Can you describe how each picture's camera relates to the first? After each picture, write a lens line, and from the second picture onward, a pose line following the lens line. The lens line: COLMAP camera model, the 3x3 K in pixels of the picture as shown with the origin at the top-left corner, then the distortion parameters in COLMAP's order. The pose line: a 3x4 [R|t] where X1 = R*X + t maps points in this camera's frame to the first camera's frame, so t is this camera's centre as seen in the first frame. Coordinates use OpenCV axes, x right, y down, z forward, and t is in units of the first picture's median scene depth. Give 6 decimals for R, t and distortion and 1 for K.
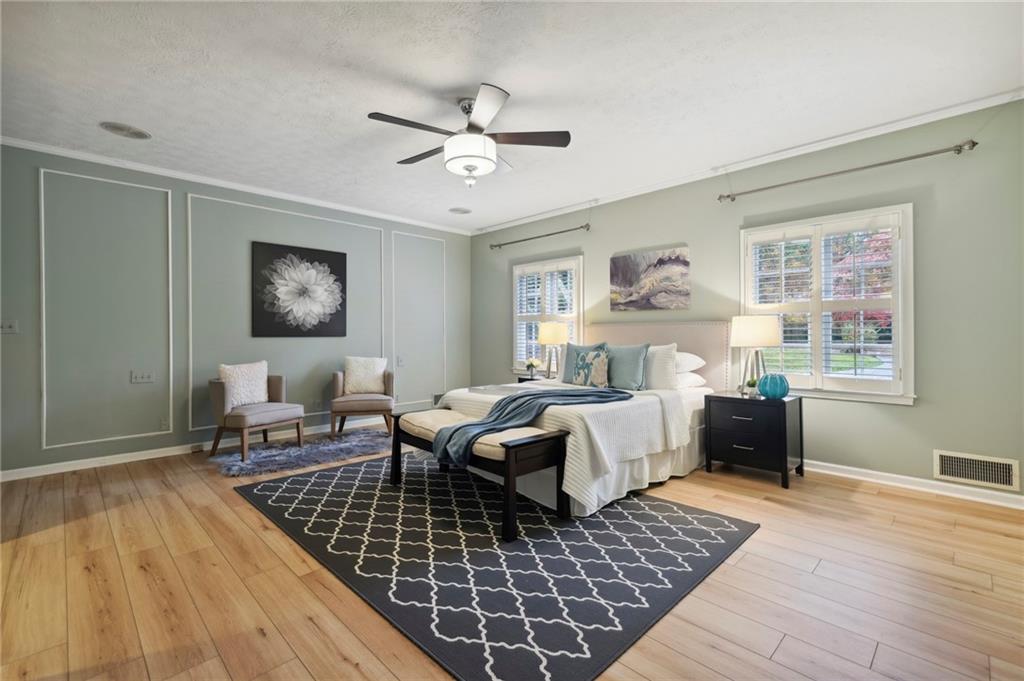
lens RADIAL K [[446.8, 0, 505.7], [0, 446.8, 333.9], [0, 0, 1]] dist [0.004512, 0.000342]
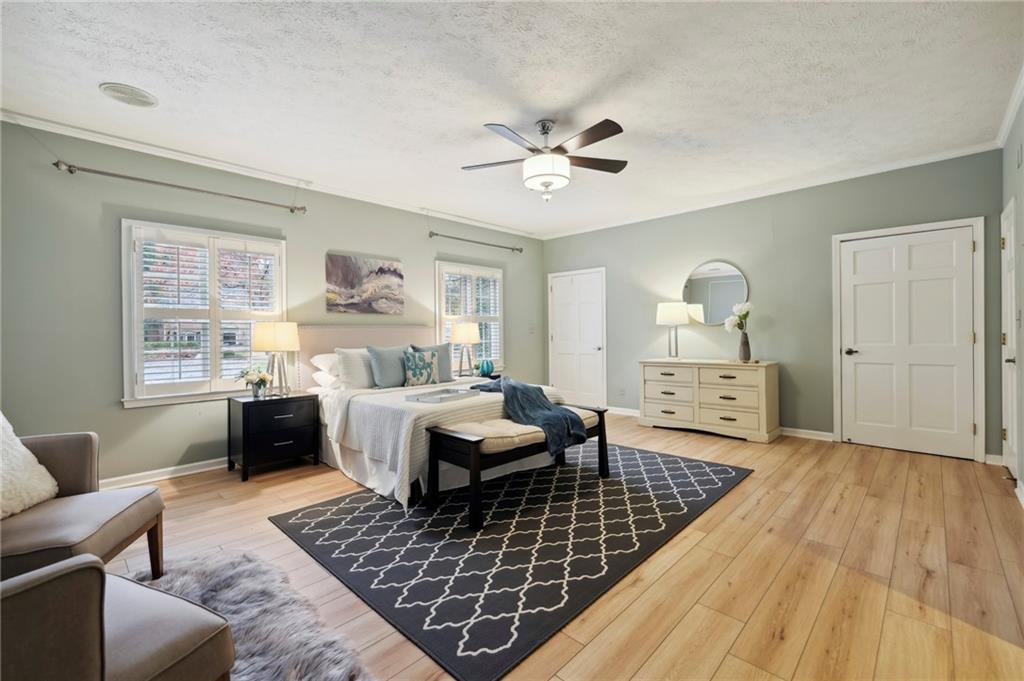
lens RADIAL K [[446.8, 0, 505.5], [0, 446.8, 337.8], [0, 0, 1]] dist [0.004512, 0.000342]
pose [[-0.026212, -0.004114, 0.999648, -0.850562], [0.013627, 0.999897, 0.004473, 0.003921], [-0.999564, 0.013740, -0.026154, 0.810810]]
